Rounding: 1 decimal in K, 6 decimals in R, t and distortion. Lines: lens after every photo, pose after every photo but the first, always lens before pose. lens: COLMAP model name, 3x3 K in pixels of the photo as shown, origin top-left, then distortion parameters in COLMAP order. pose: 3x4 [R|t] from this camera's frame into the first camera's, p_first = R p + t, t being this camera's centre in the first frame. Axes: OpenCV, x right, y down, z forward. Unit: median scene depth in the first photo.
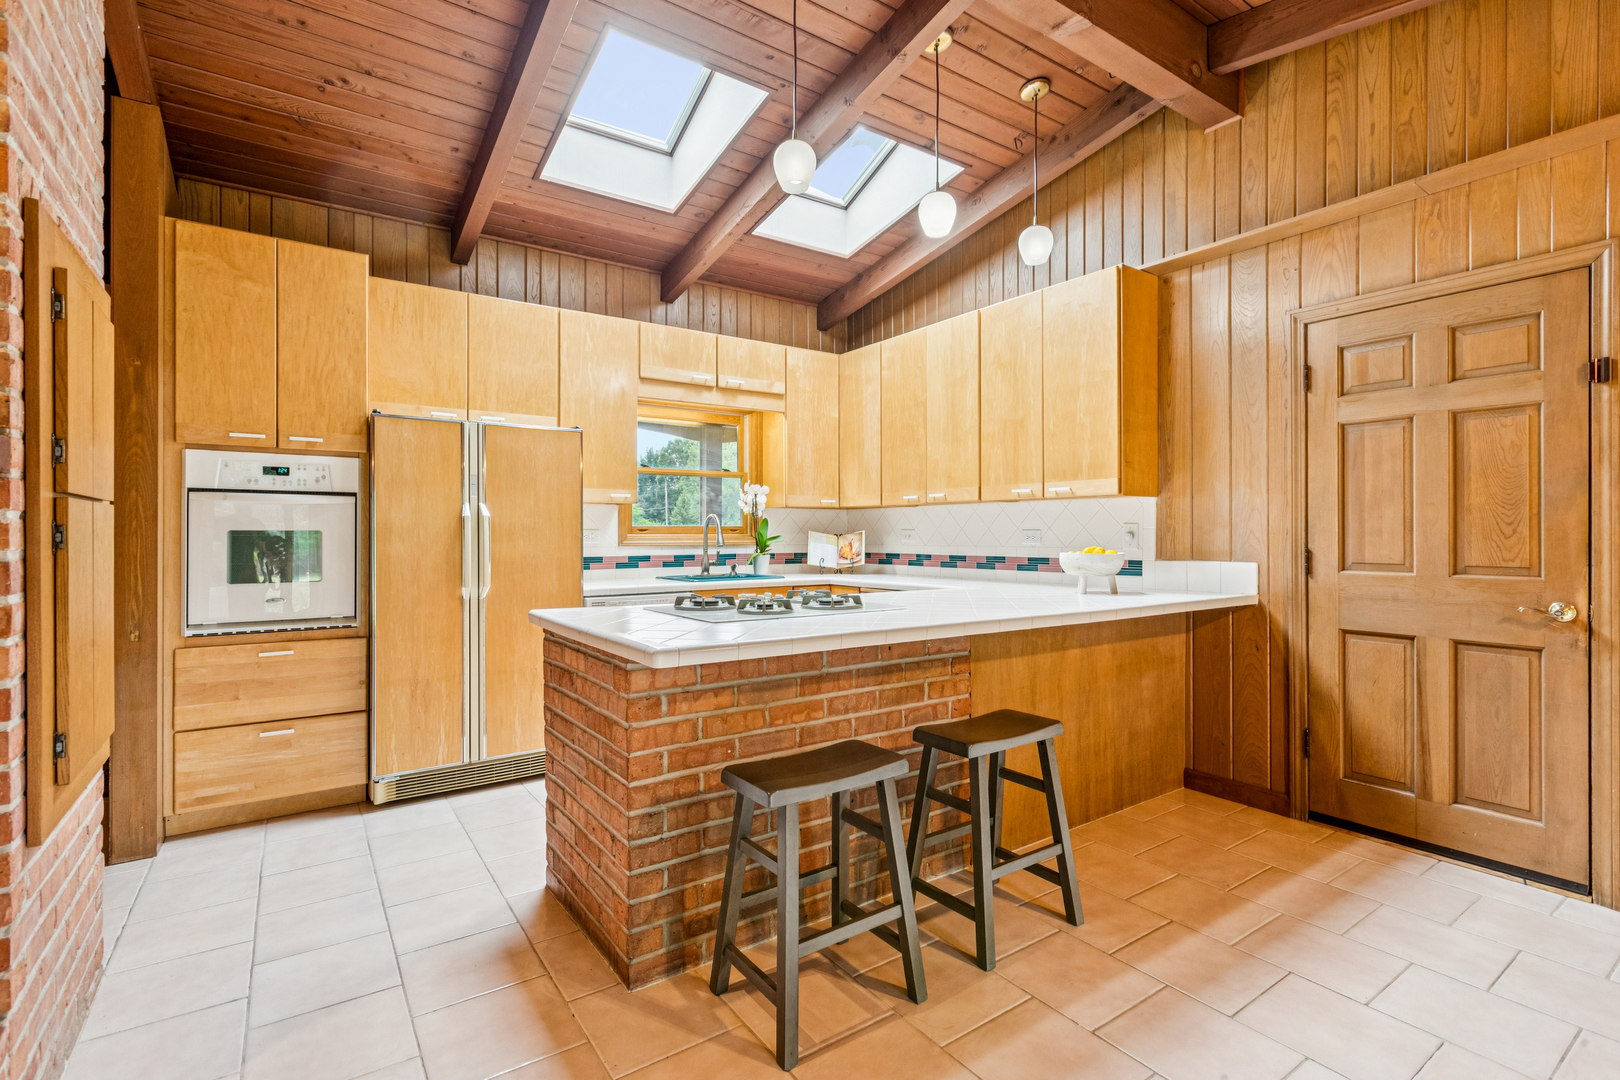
lens RADIAL K [[747.9, 0, 808.3], [0, 747.9, 538.6], [0, 0, 1]] dist [0.000027, 0.000576]
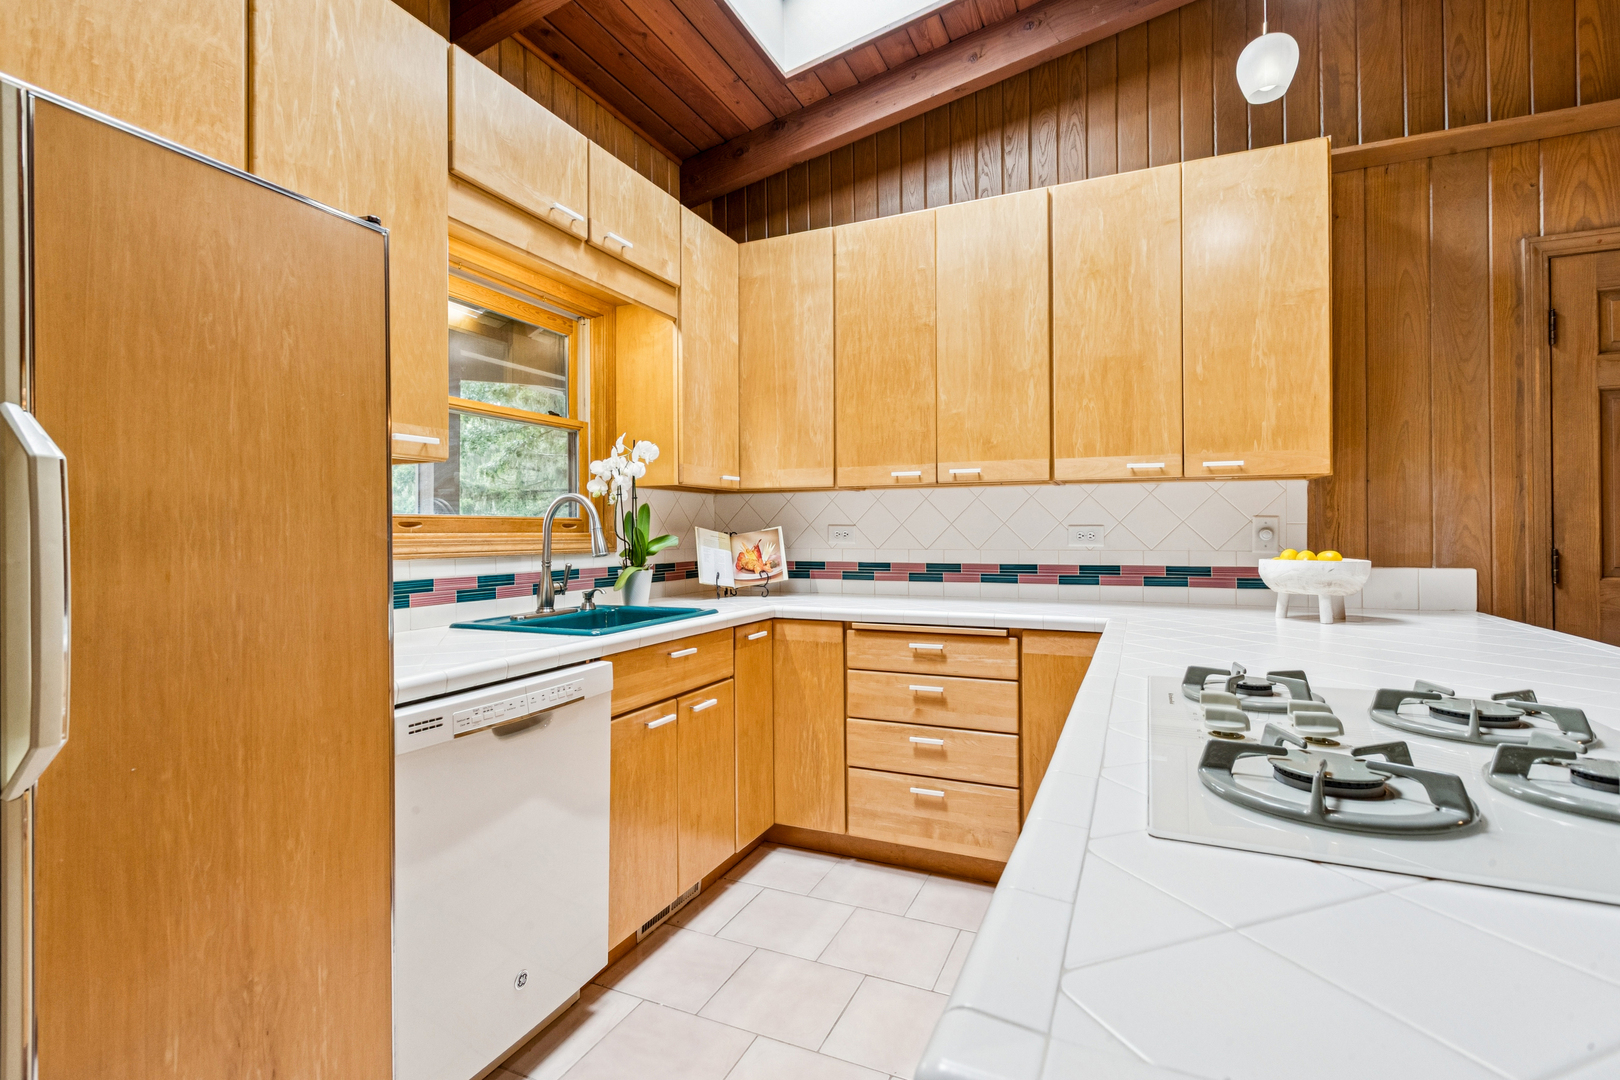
lens RADIAL K [[747.9, 0, 810.9], [0, 747.9, 531.8], [0, 0, 1]] dist [0.000027, 0.000576]
pose [[0.856657, -0.000505, 0.515885, -0.255273], [0.004645, 0.999967, -0.006736, -0.002334], [-0.515865, 0.008167, 0.856631, 0.493109]]
